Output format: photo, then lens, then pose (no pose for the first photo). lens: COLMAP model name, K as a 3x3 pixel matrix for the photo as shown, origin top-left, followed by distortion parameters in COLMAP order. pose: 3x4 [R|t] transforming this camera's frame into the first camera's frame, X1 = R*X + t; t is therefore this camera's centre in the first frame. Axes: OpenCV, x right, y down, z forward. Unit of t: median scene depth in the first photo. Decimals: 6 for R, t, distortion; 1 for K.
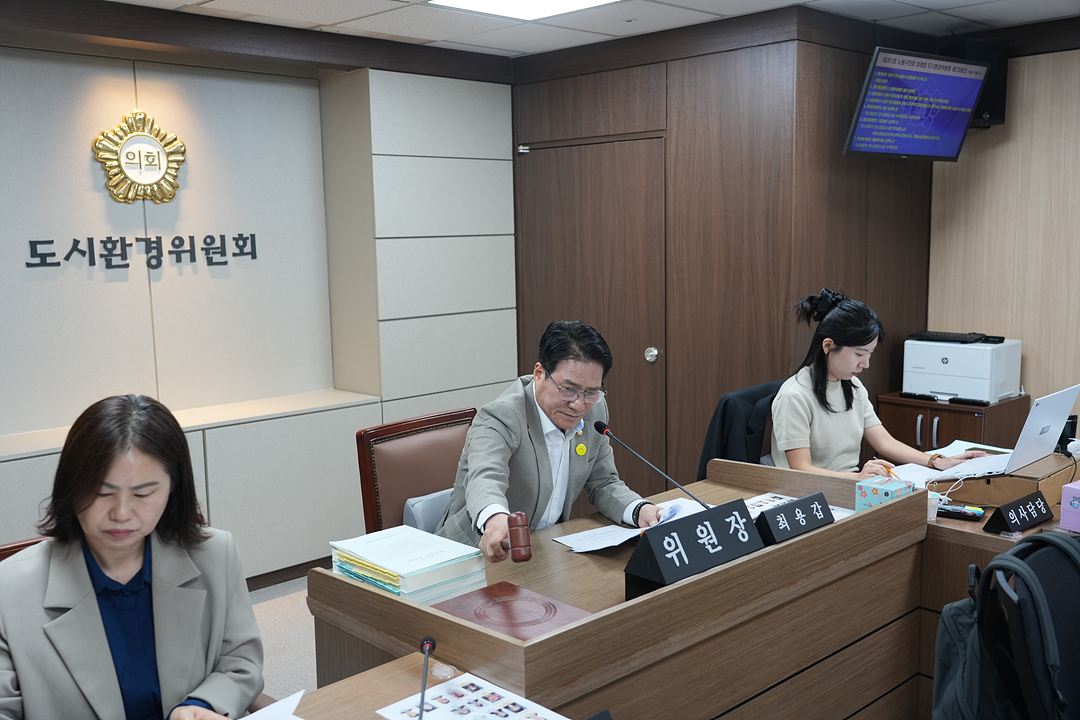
lens RADIAL K [[1054.7, 0, 540.0], [0, 1054.7, 360.0], [0, 0, 1]] dist [0.093347, 0.003620]
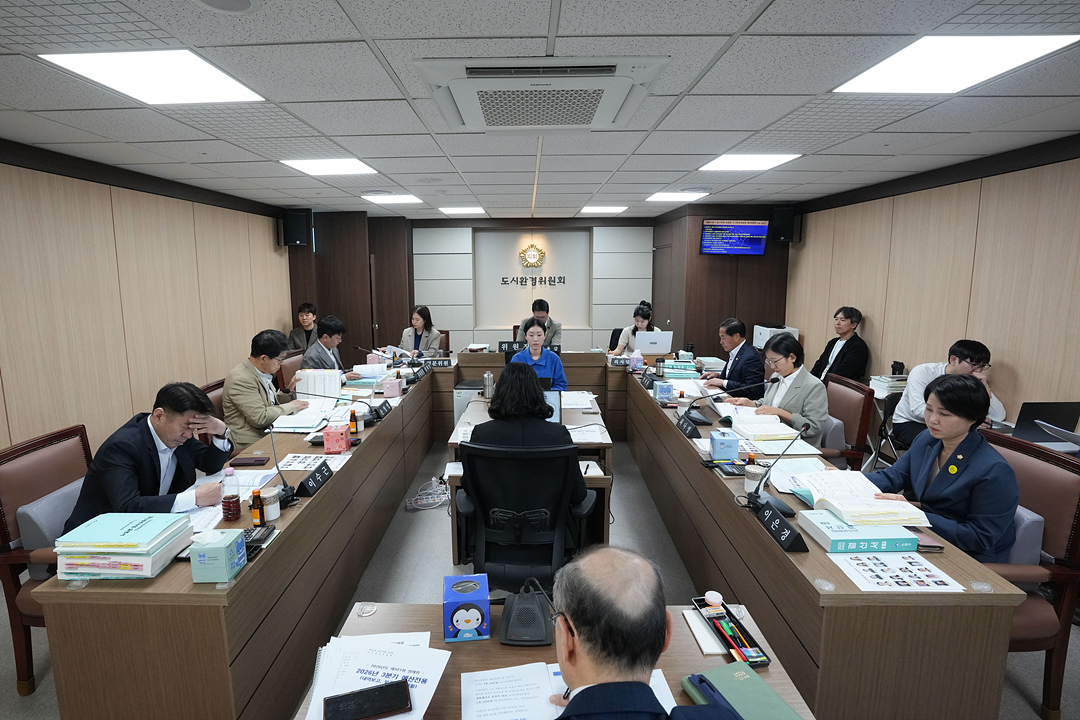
lens RADIAL K [[590.5, 0, 540.0], [0, 590.5, 360.0], [0, 0, 1]] dist [-0.000420, -0.000008]
pose [[0.699795, 0.126636, -0.703030, 1.089731], [-0.100991, 0.991815, 0.078127, 0.005951], [0.707169, 0.016327, 0.706856, -0.397883]]
